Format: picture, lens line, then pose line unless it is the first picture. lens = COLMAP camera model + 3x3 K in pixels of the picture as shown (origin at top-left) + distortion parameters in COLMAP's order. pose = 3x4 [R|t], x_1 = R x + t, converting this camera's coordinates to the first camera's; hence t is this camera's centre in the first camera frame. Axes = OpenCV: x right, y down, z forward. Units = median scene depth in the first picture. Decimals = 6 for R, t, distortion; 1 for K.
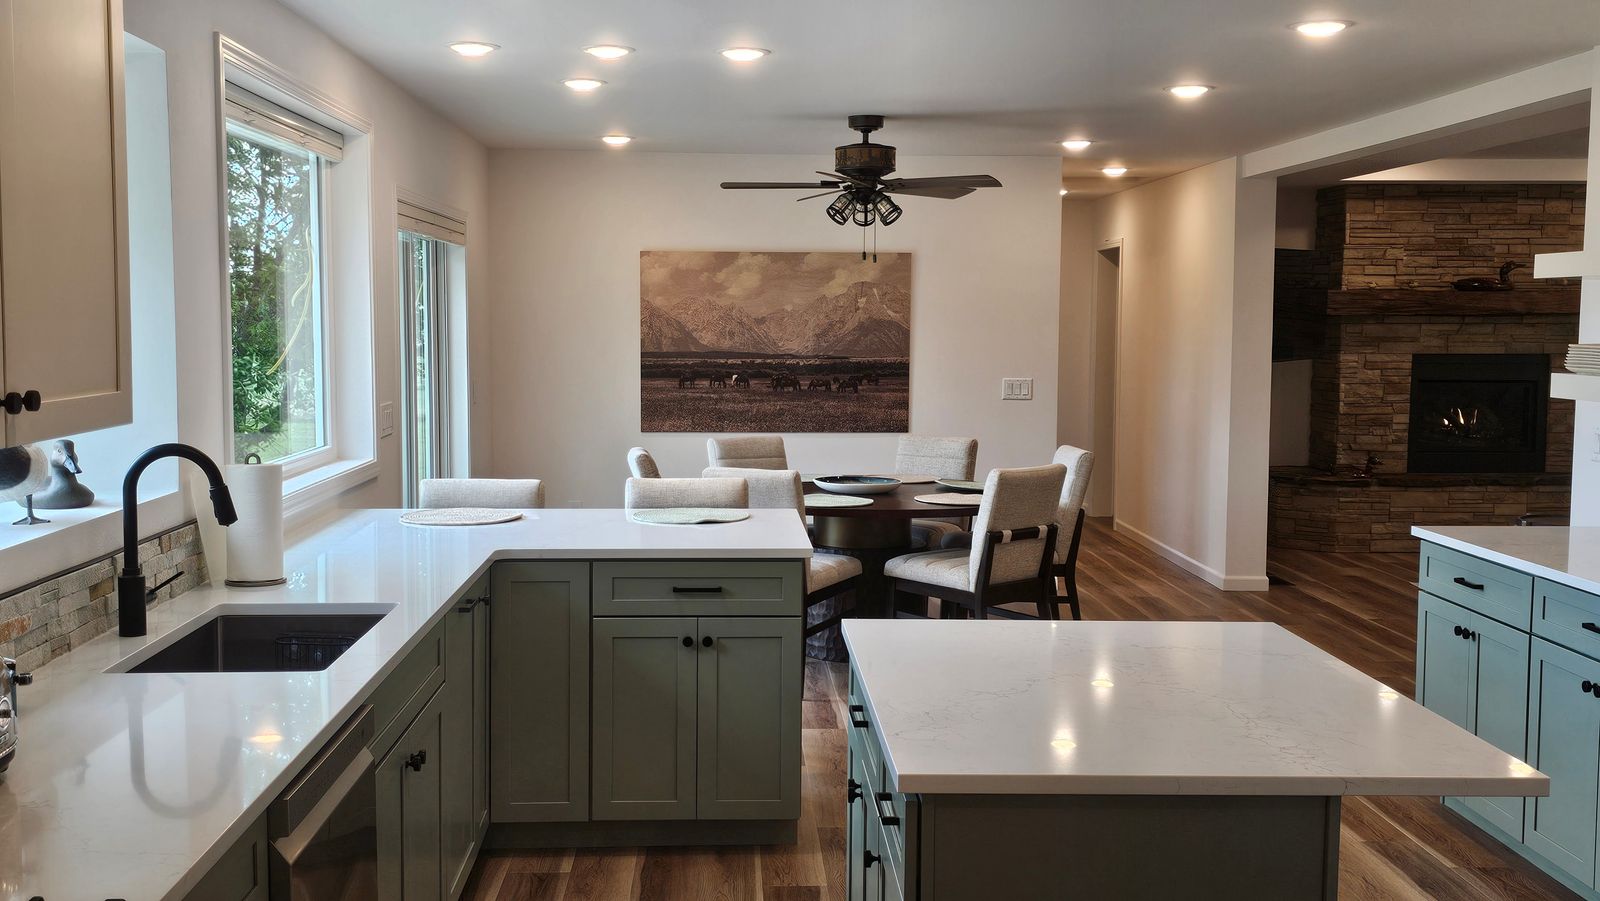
lens RADIAL K [[1704.2, 0, 791.7], [0, 1704.2, 455.9], [0, 0, 1]] dist [0.129530, -0.210947]
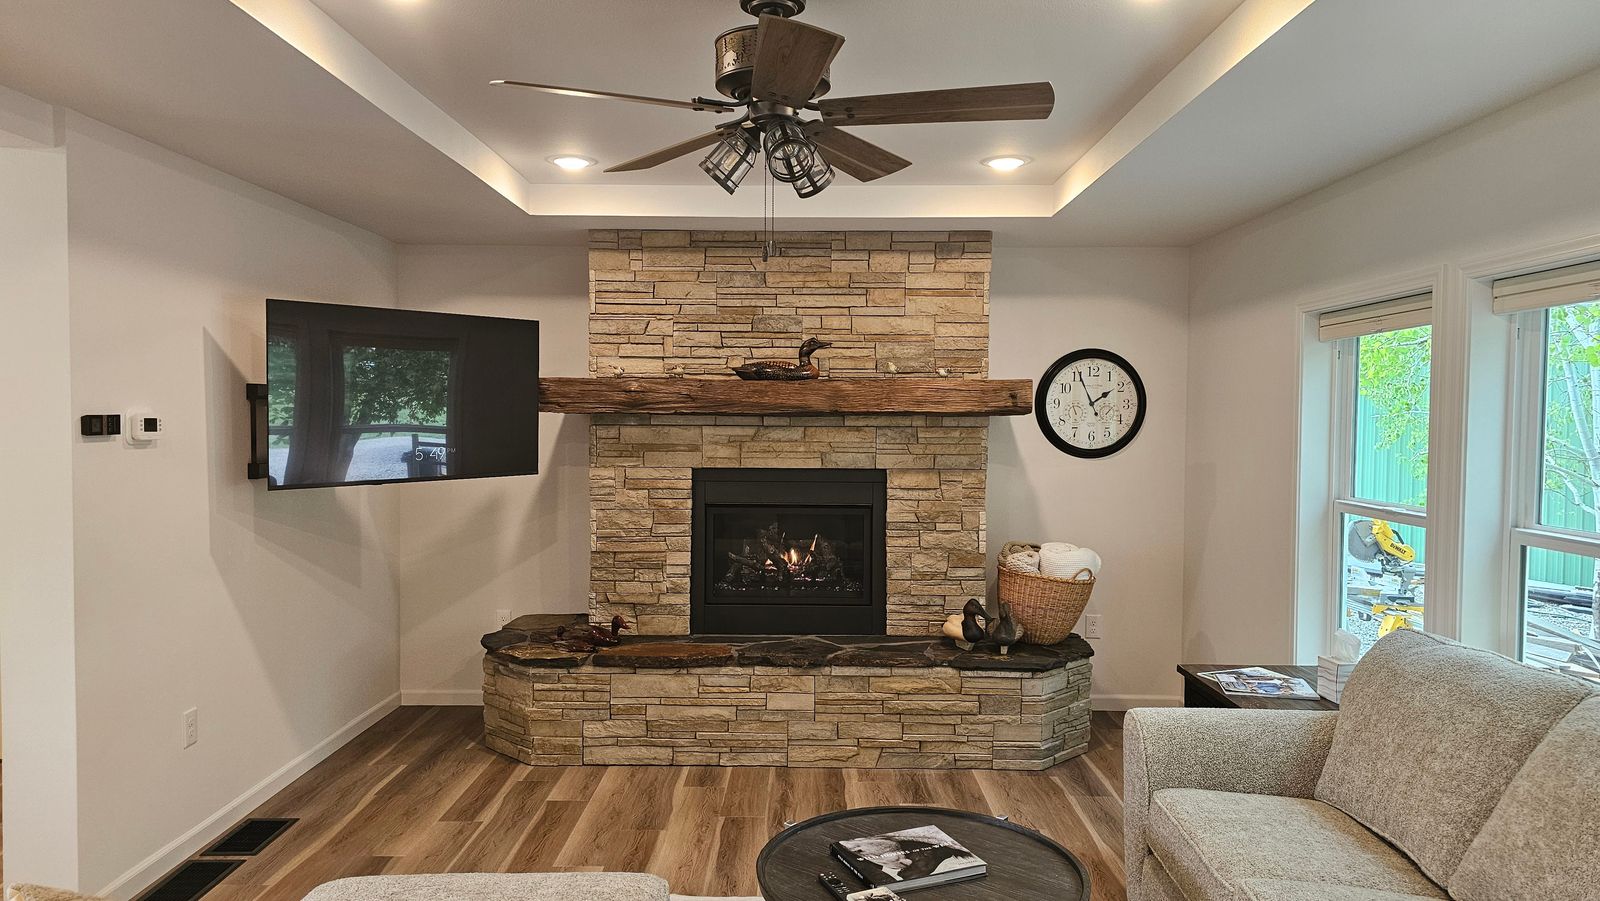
lens RADIAL K [[1071.7, 0, 800.0], [0, 1071.7, 450.5], [0, 0, 1]] dist [0.136132, -0.238336]
pose [[0.998667, 0.002906, -0.051531, 0.442163], [-0.005406, 0.998811, -0.048444, -0.046579], [0.051329, 0.048658, 0.997496, 0.579154]]
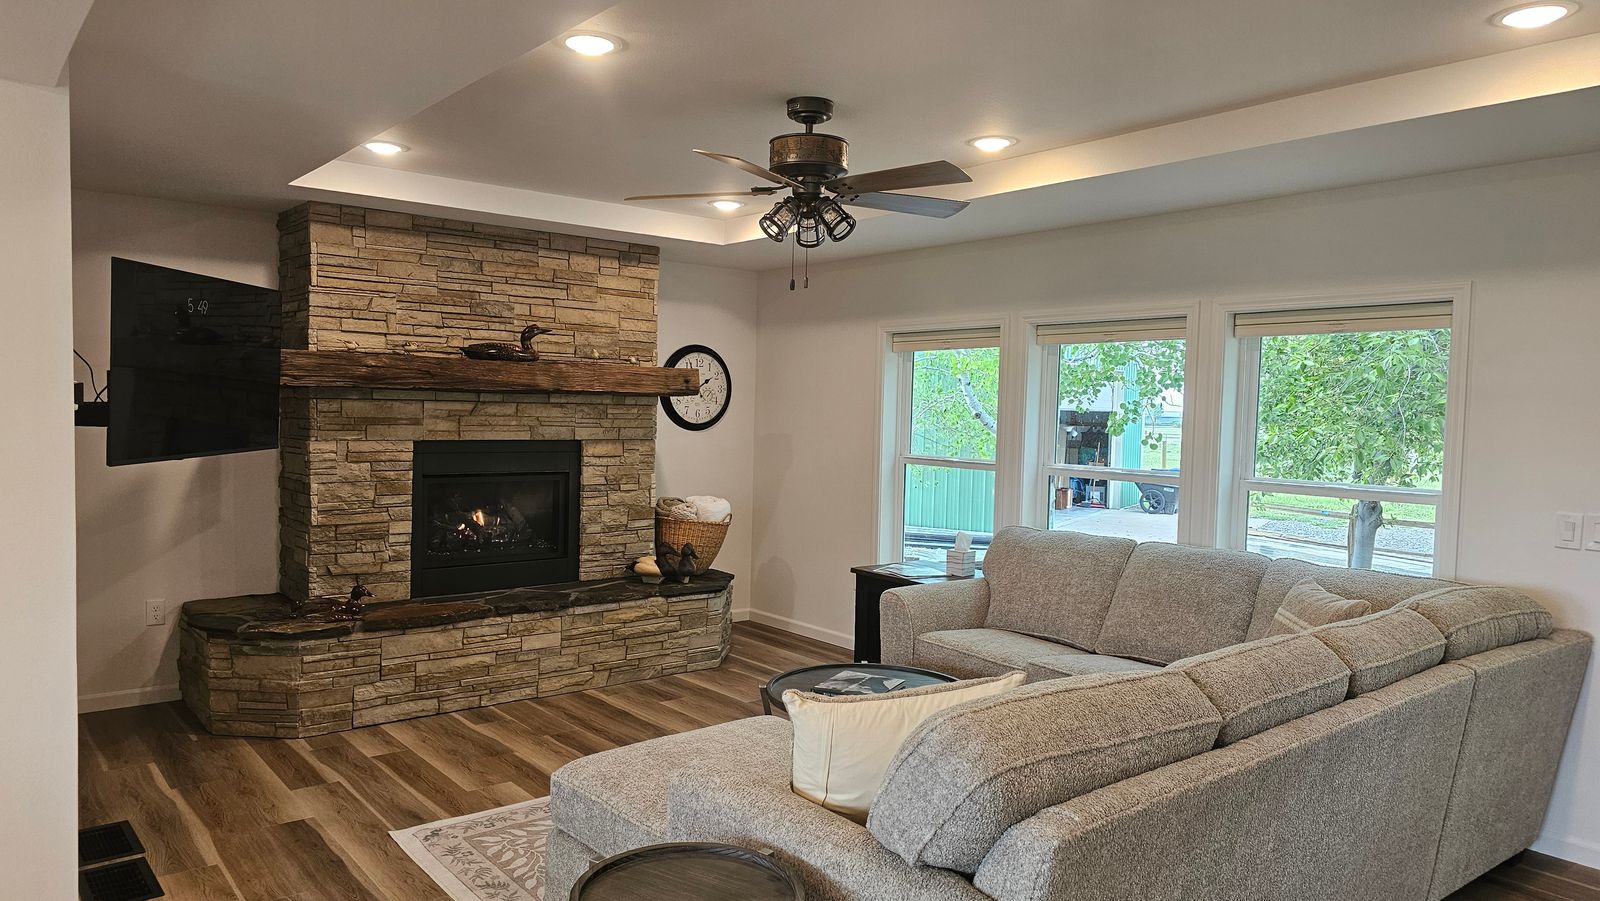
lens RADIAL K [[1071.7, 0, 800.0], [0, 1071.7, 450.5], [0, 0, 1]] dist [0.136132, -0.238336]
pose [[0.803380, -0.012610, 0.595333, 0.220847], [0.029780, 0.999376, -0.019019, -0.042232], [-0.594722, 0.033008, 0.803254, 0.539779]]
